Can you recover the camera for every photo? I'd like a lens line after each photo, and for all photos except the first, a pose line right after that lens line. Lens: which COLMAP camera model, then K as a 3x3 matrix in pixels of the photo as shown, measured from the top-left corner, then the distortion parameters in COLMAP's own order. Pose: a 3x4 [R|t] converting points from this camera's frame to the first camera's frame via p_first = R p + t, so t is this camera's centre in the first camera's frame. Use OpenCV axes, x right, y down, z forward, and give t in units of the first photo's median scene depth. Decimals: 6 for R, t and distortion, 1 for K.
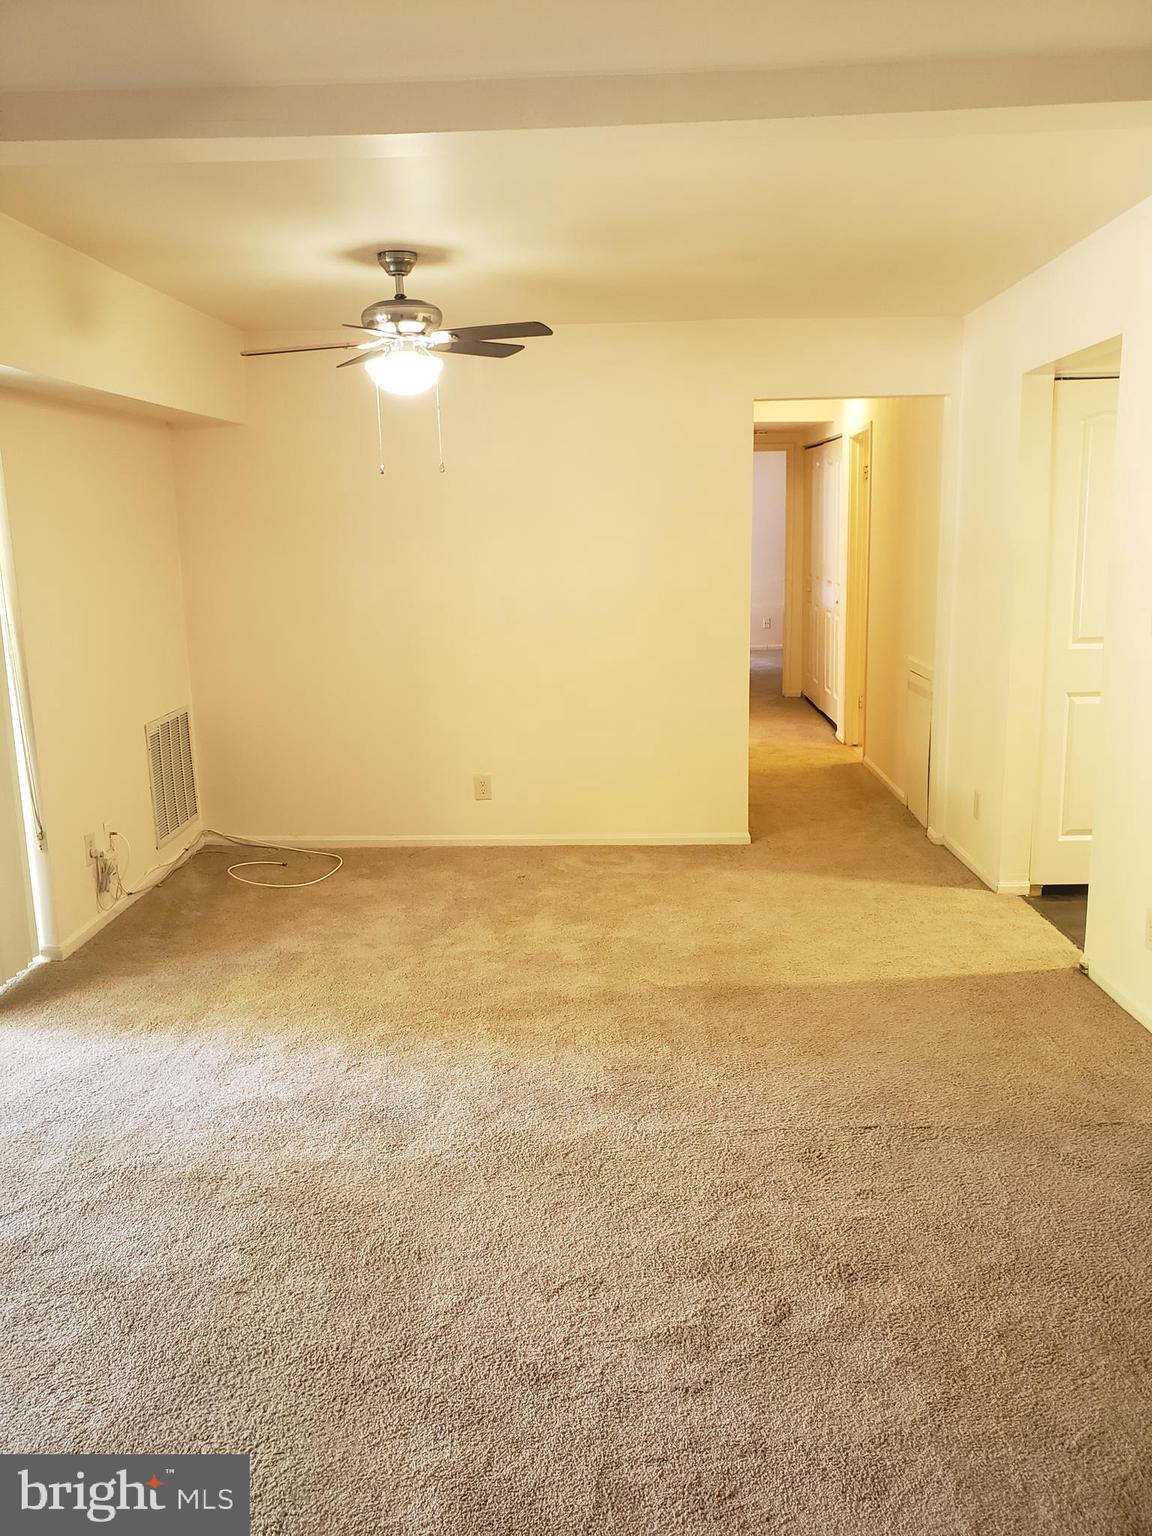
lens RADIAL K [[1184.4, 0, 577.7], [0, 1184.4, 766.1], [0, 0, 1]] dist [0.034106, -0.000209]
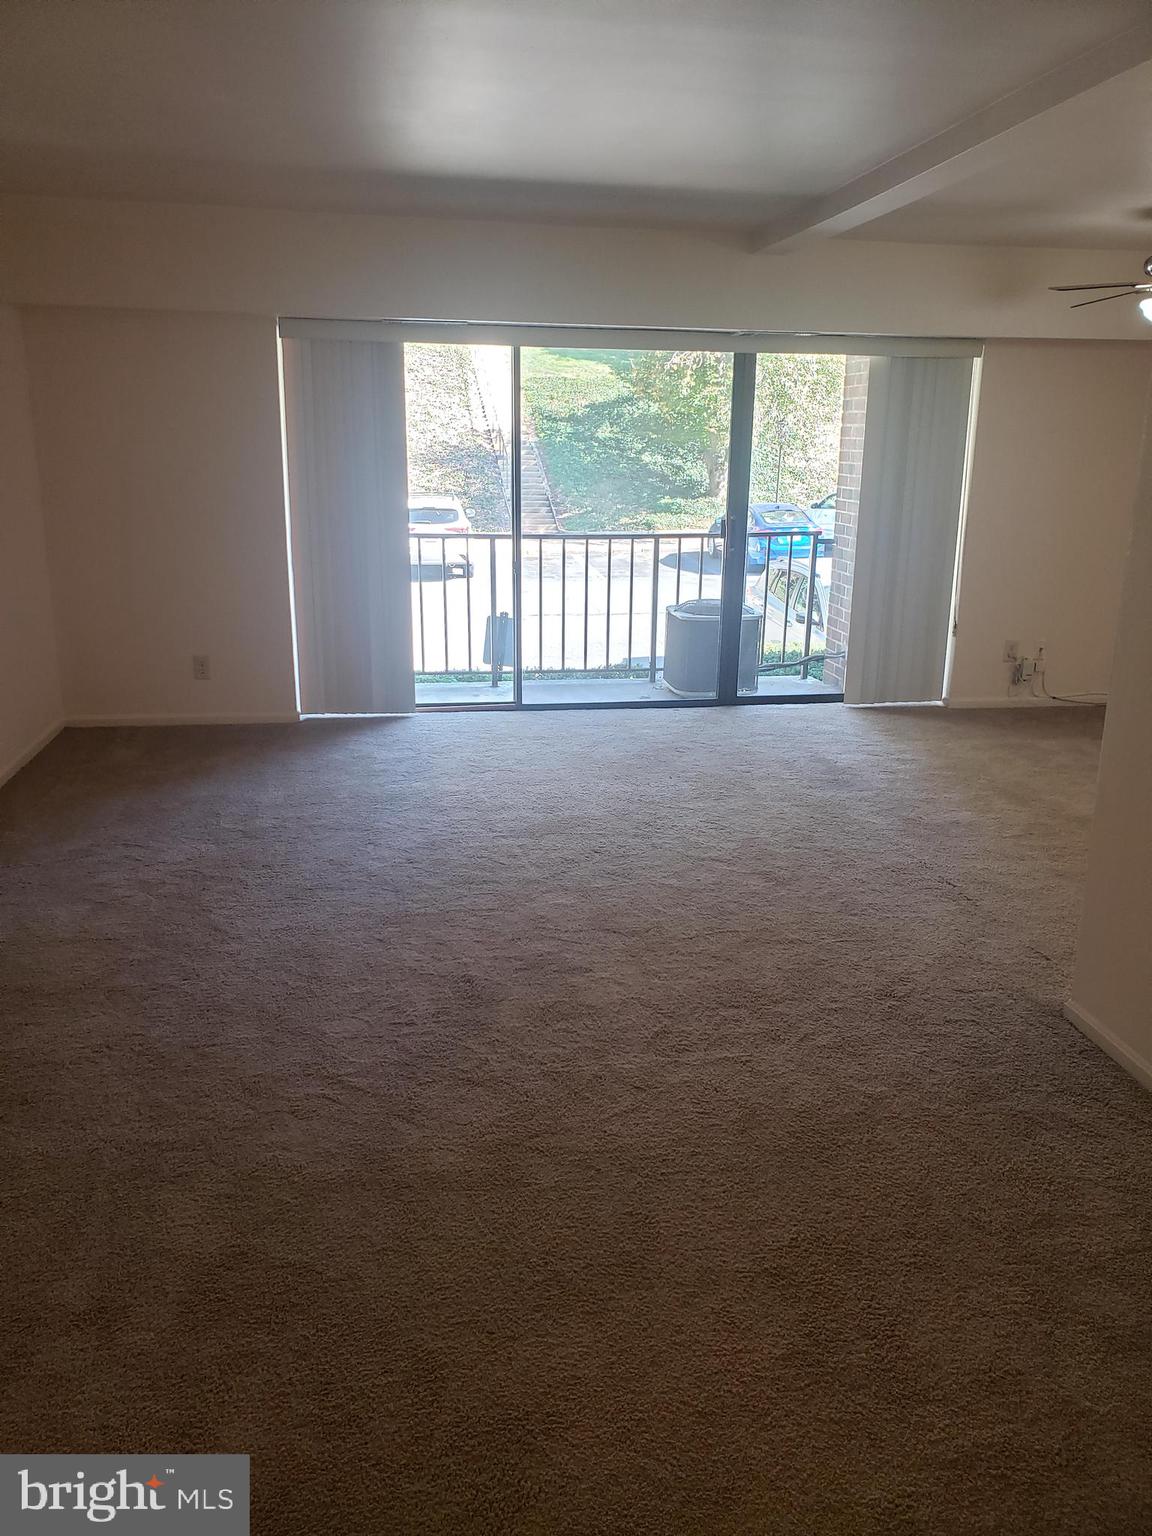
lens RADIAL K [[1184.4, 0, 577.2], [0, 1184.4, 767.5], [0, 0, 1]] dist [0.034106, -0.000209]
pose [[0.188394, 0.287576, -0.939046, 1.173882], [-0.206395, 0.946407, 0.248423, -0.064143], [0.960161, 0.147014, 0.237651, 0.192414]]
